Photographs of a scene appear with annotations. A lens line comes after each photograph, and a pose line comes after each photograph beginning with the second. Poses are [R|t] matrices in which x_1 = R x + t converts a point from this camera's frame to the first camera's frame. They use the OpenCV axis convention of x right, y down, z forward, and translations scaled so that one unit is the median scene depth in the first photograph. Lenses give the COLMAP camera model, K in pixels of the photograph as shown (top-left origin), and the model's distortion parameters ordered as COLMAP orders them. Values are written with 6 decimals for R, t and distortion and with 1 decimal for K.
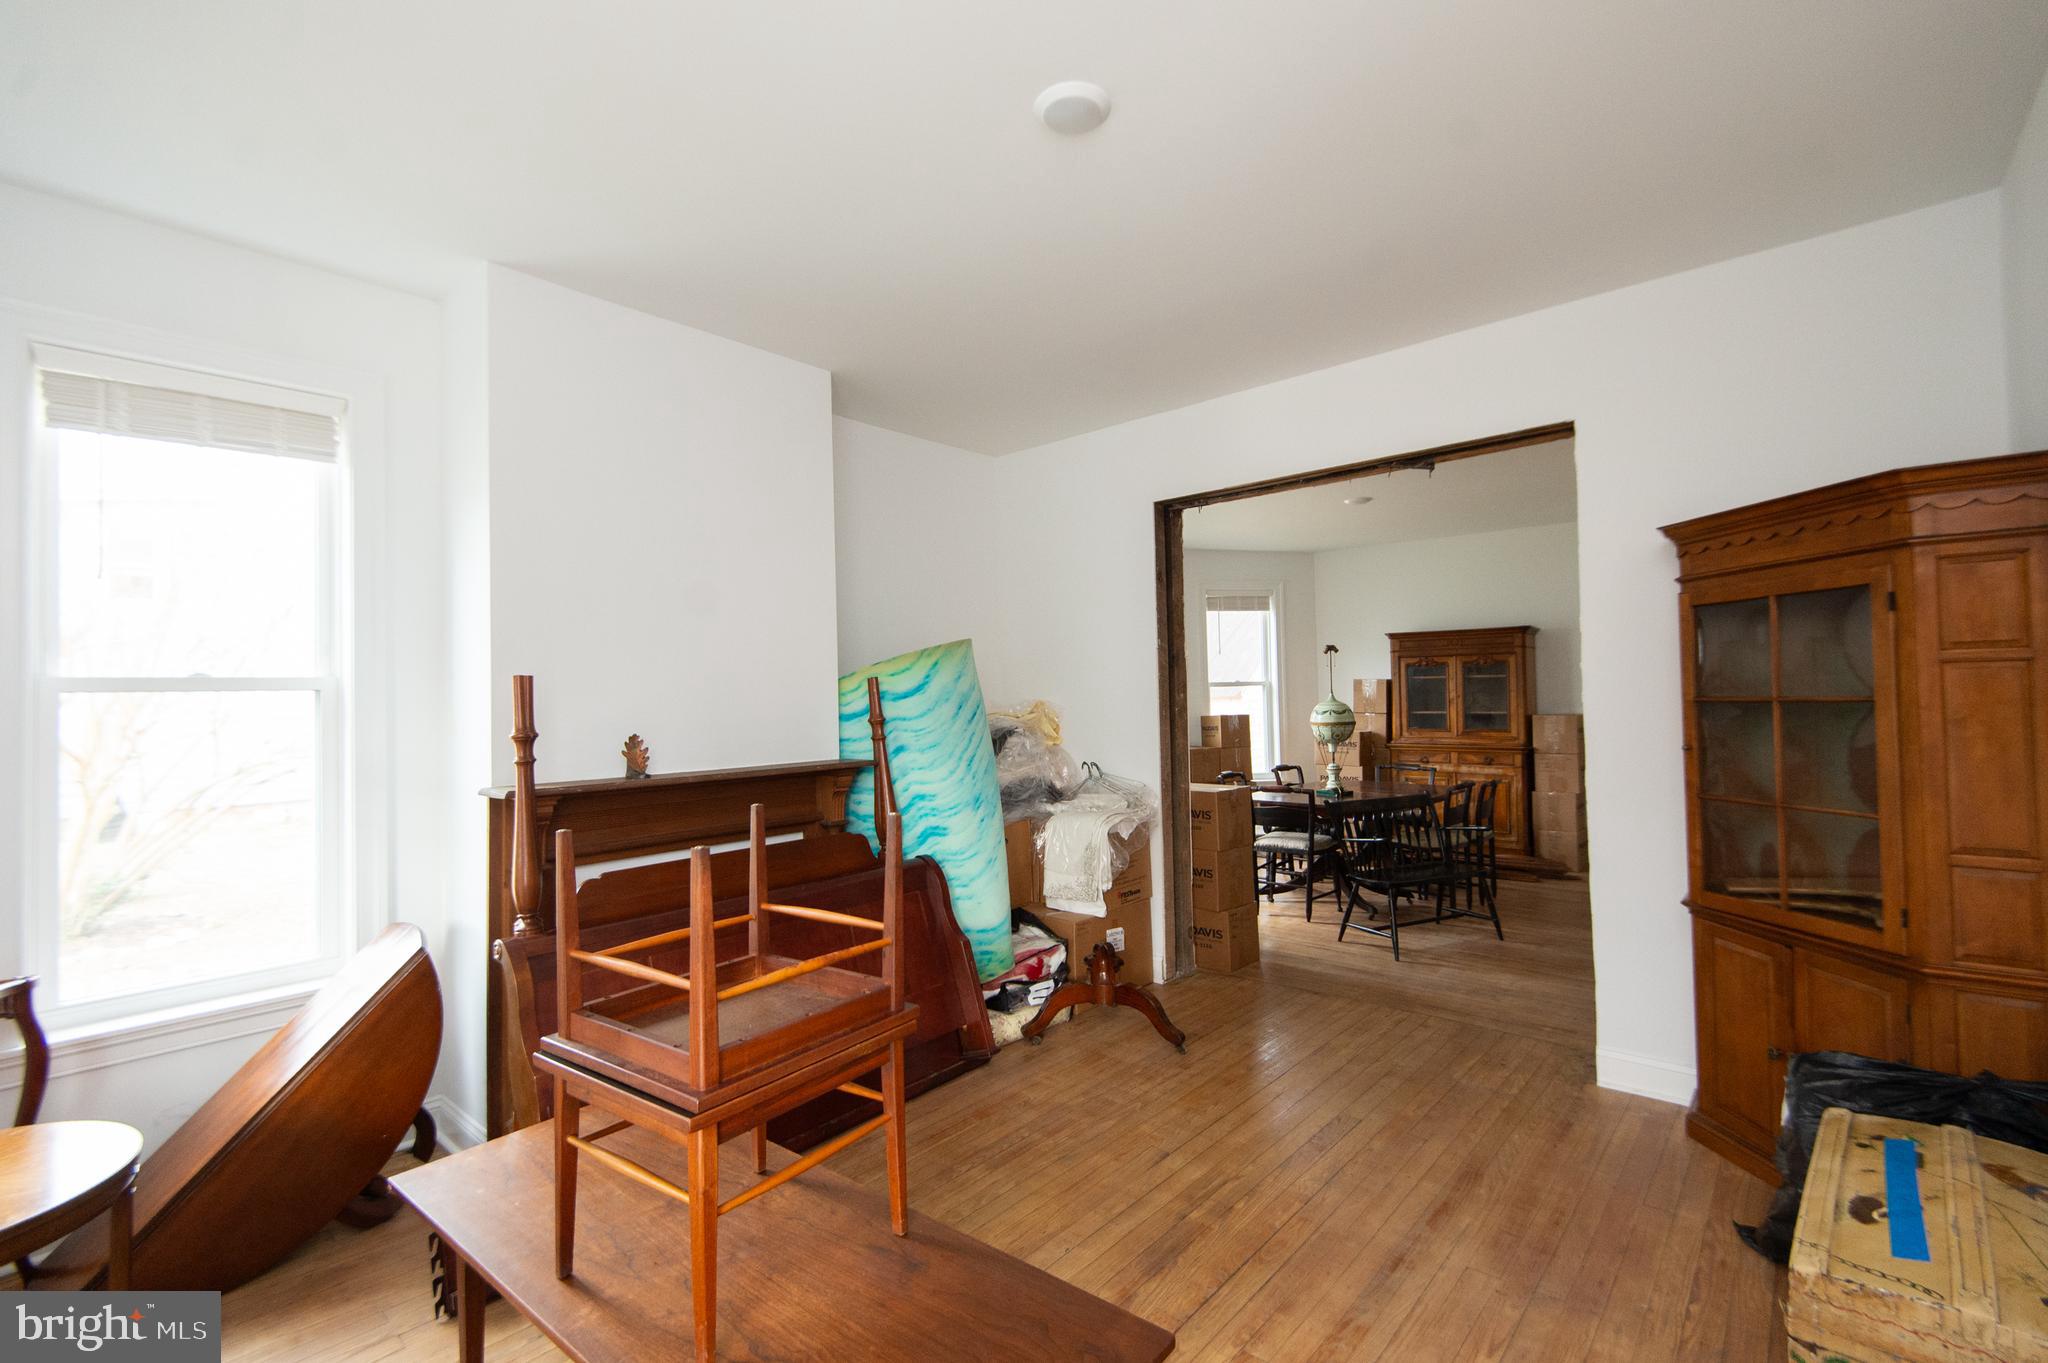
lens RADIAL K [[916.2, 0, 1026.1], [0, 916.2, 676.8], [0, 0, 1]] dist [0.018791, -0.001326]
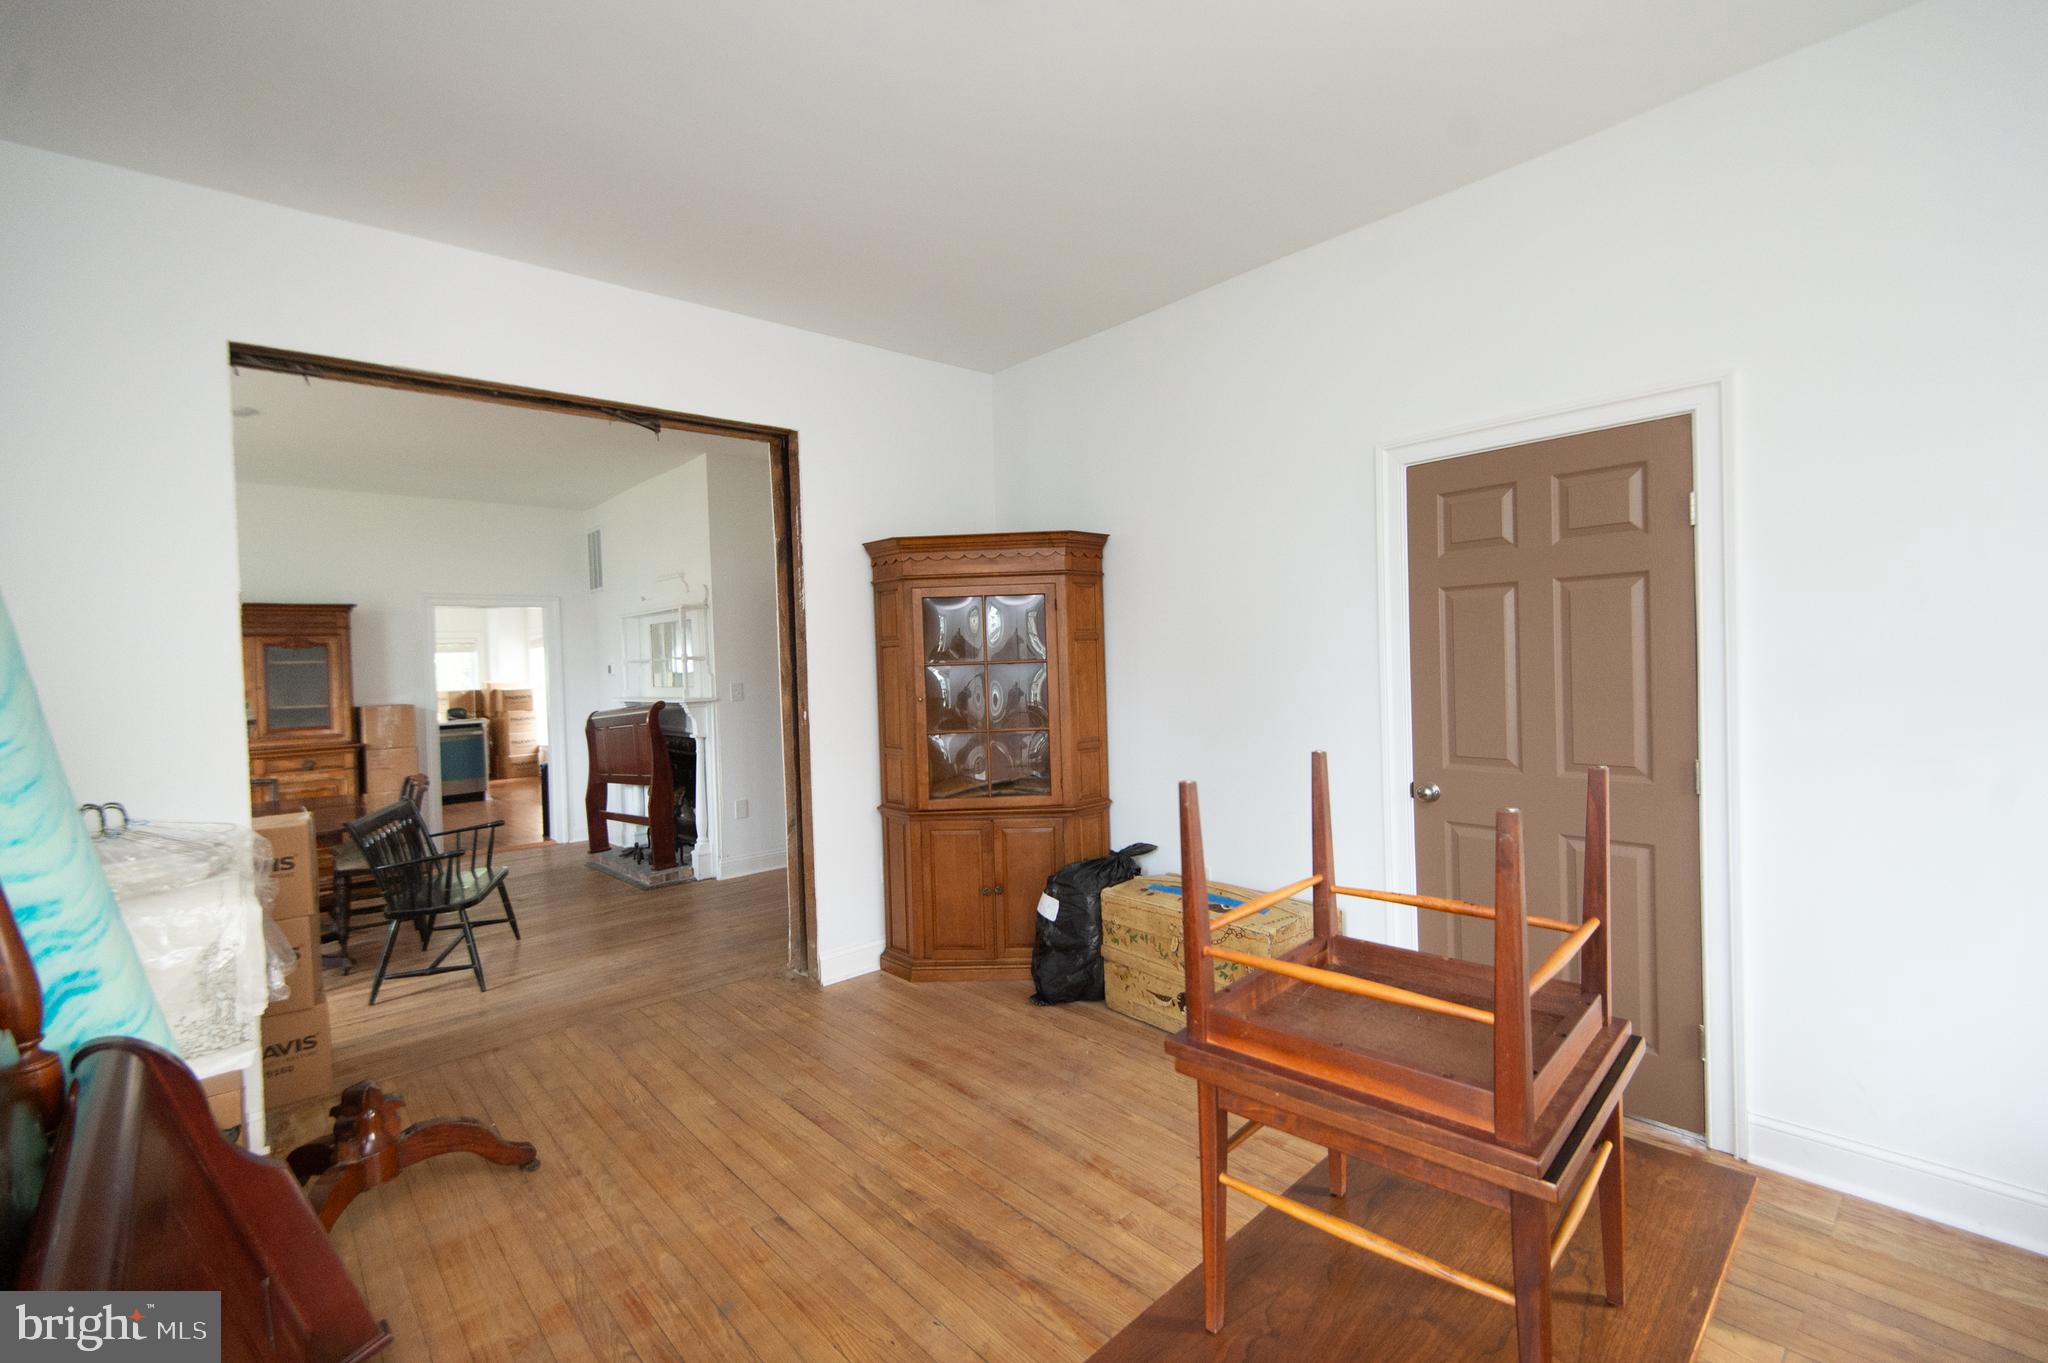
lens RADIAL K [[916.2, 0, 1027.5], [0, 916.2, 673.2], [0, 0, 1]] dist [0.018791, -0.001326]
pose [[0.113597, 0.000450, 0.993527, -0.470671], [0.009290, 0.999956, -0.001515, 0.031388], [-0.993484, 0.009402, 0.113588, 0.512625]]
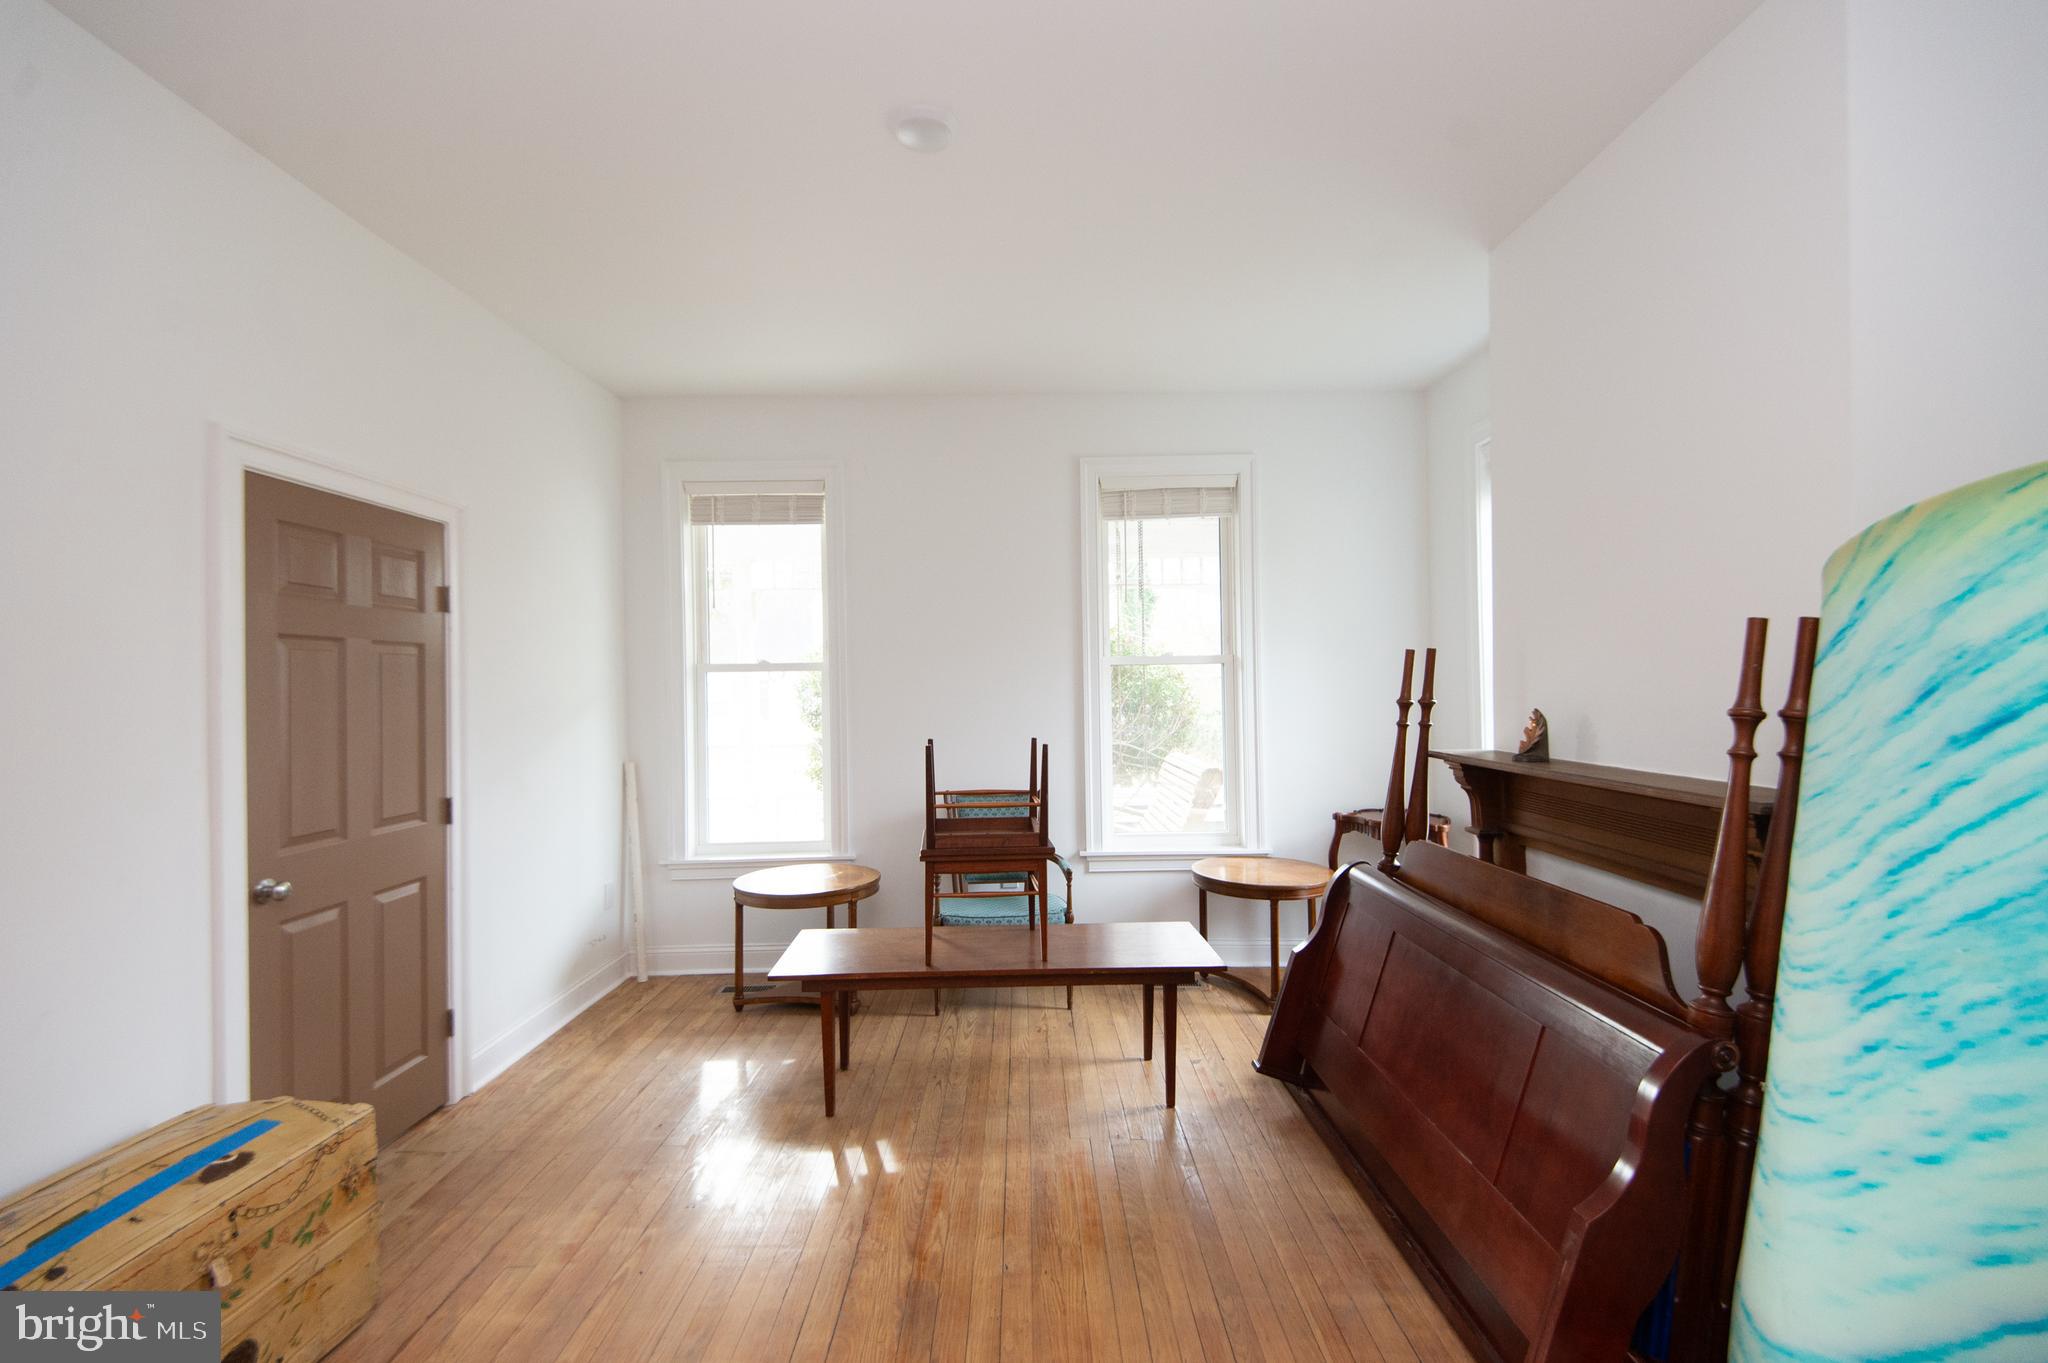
lens RADIAL K [[892.9, 0, 1023.0], [0, 892.9, 688.1], [0, 0, 1]] dist [0.003646, 0.000329]
pose [[-0.748246, 0.034529, -0.662522, 0.383866], [0.043579, 0.999046, 0.002850, 0.017836], [0.661988, -0.026739, -0.749037, 1.065797]]
